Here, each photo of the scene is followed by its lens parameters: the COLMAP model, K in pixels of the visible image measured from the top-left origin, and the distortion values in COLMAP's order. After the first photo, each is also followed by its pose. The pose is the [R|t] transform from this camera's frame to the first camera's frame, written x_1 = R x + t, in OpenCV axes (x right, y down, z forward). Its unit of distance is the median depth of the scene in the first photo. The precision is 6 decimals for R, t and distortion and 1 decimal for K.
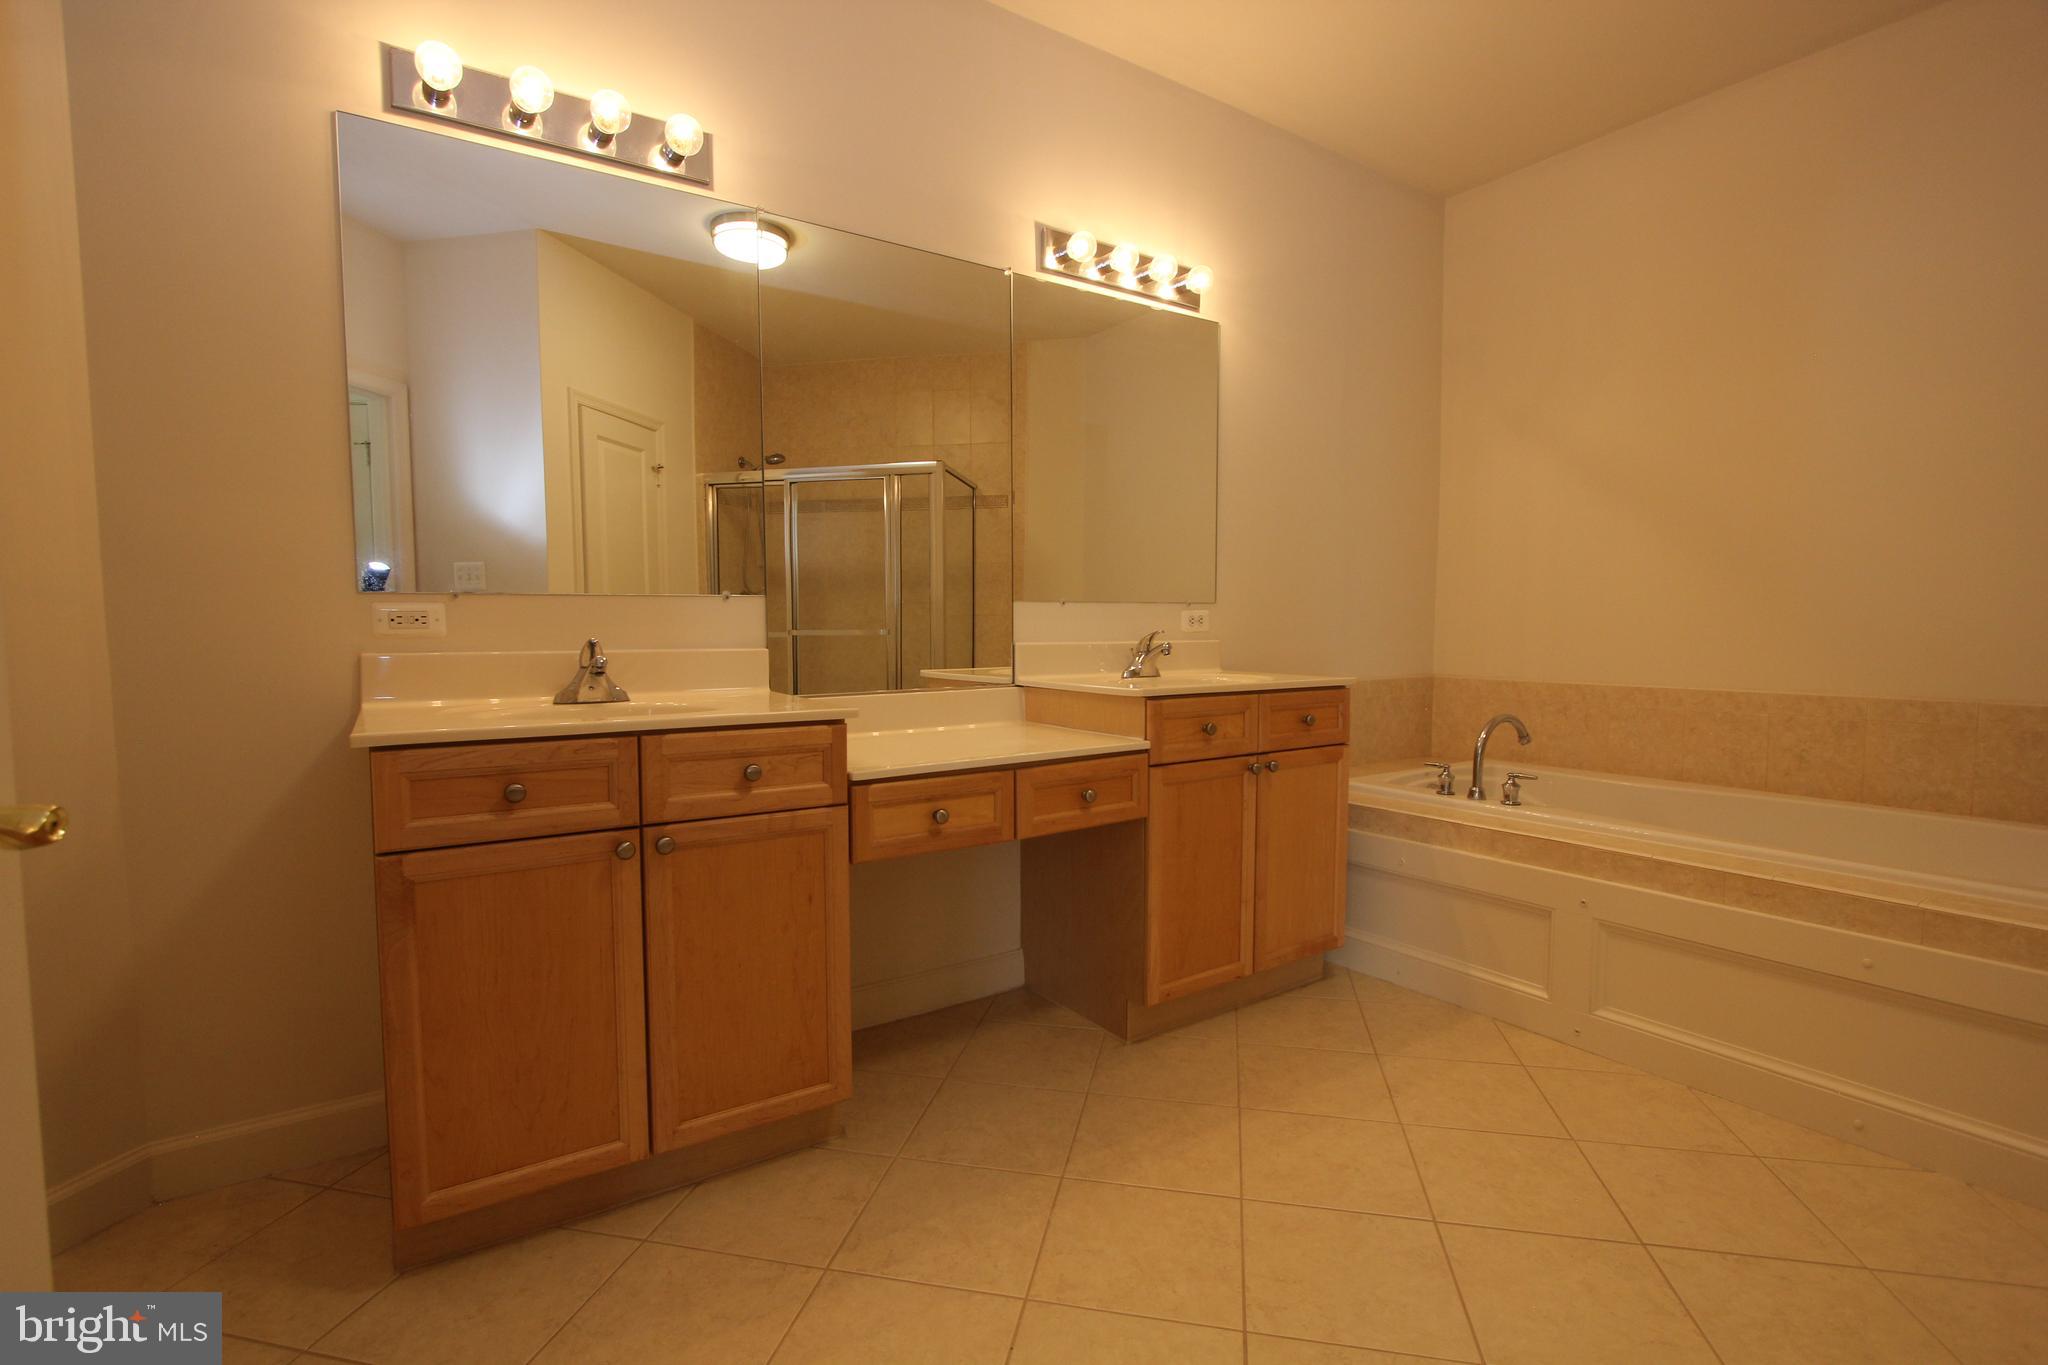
lens RADIAL K [[937.6, 0, 1040.0], [0, 937.6, 679.9], [0, 0, 1]] dist [-0.002067, -0.000660]
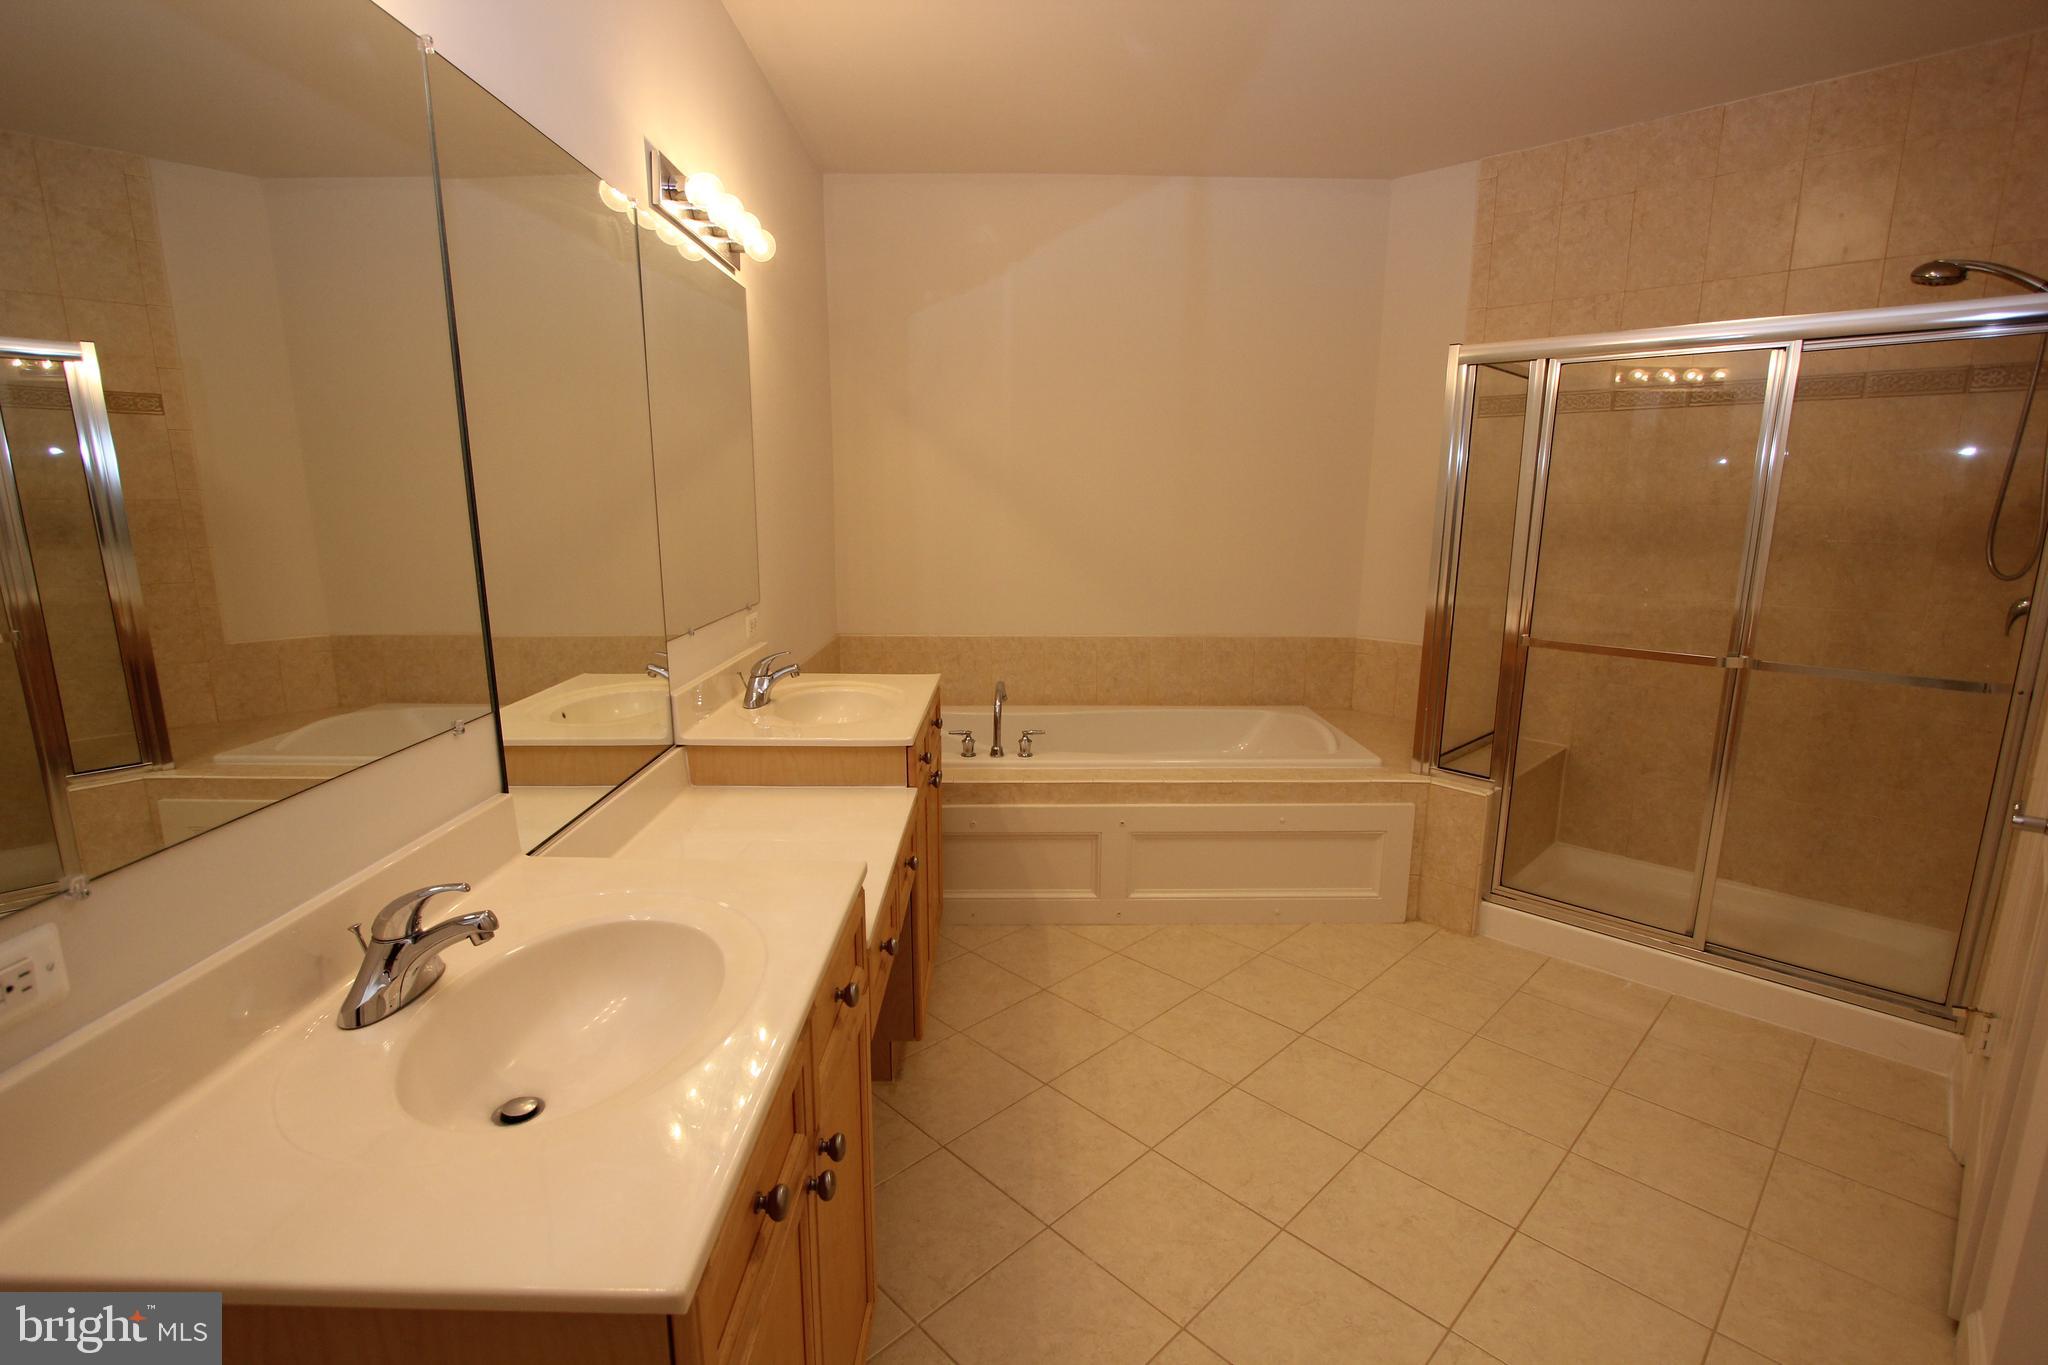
lens RADIAL K [[937.6, 0, 1023.6], [0, 937.6, 690.7], [0, 0, 1]] dist [-0.002067, -0.000660]
pose [[0.567431, -0.161161, 0.807495, -0.498999], [0.045066, 0.985268, 0.164972, -0.160724], [-0.822187, -0.057220, 0.566335, 0.304690]]
